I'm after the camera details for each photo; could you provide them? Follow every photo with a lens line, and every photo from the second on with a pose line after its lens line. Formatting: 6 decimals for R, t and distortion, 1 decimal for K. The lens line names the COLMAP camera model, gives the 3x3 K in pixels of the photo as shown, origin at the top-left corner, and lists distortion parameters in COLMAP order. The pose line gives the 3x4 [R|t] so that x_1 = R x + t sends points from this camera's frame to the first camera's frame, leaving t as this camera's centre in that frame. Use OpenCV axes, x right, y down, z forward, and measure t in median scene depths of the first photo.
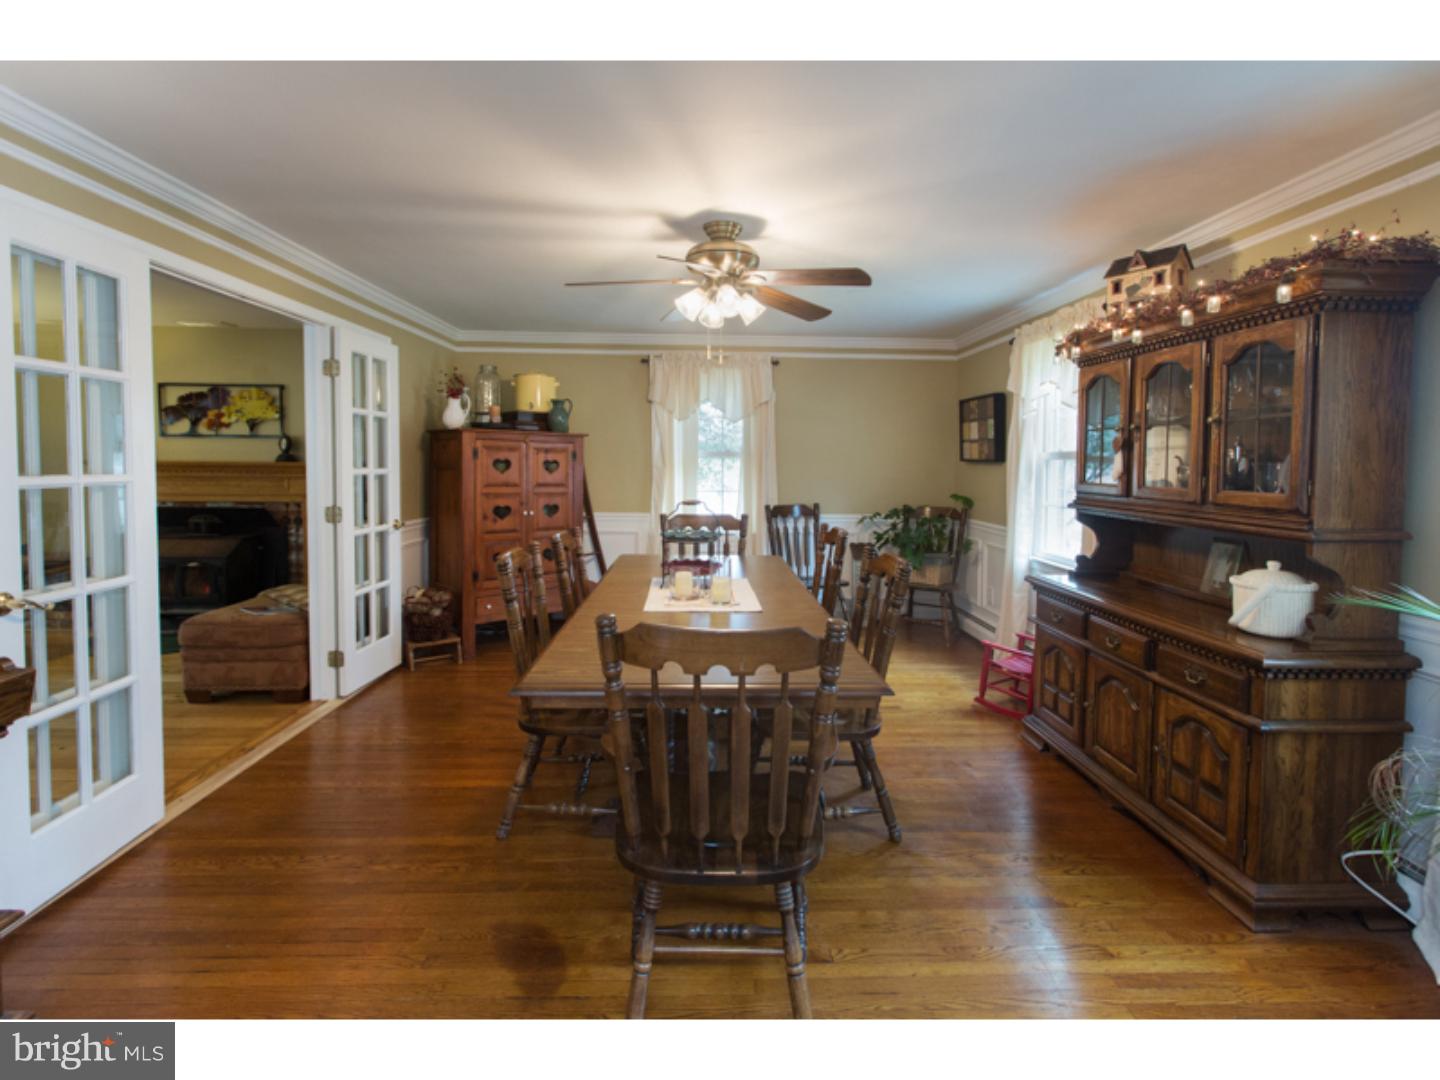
lens RADIAL K [[659.1, 0, 711.1], [0, 659.1, 479.2], [0, 0, 1]] dist [-0.003541, -0.000310]
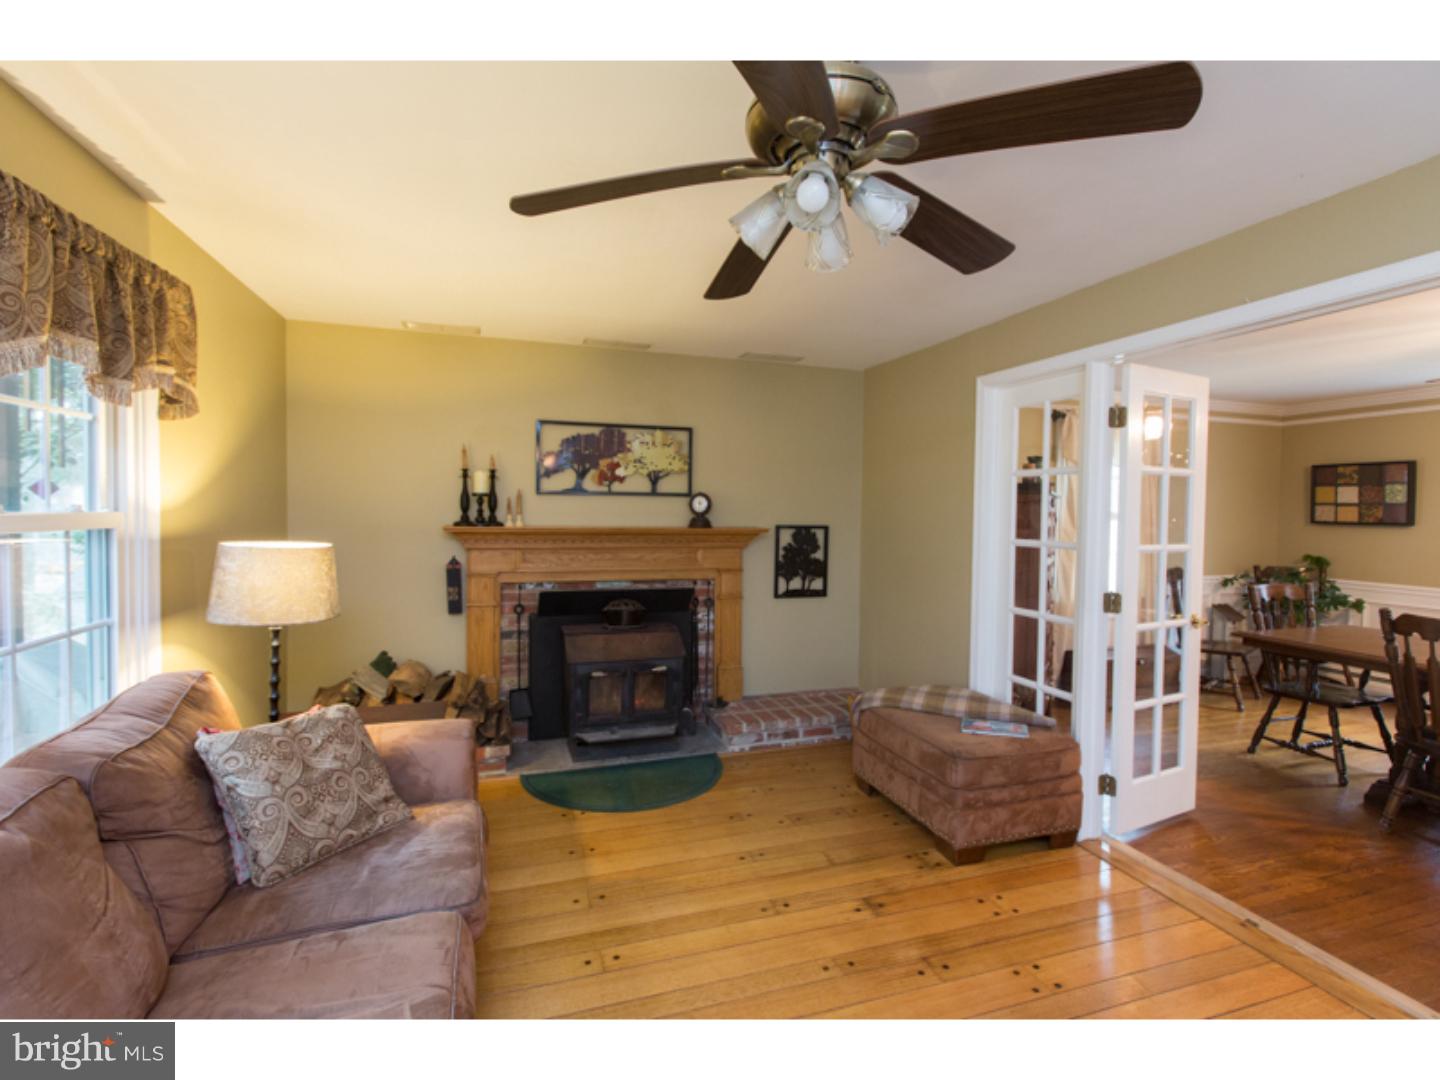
lens RADIAL K [[659.1, 0, 723.9], [0, 659.1, 513.1], [0, 0, 1]] dist [-0.003541, -0.000310]
pose [[0.964118, 0.000759, 0.265471, -0.824846], [0.004471, 0.999808, -0.019095, -0.027889], [-0.265435, 0.019596, 0.963930, 0.240998]]
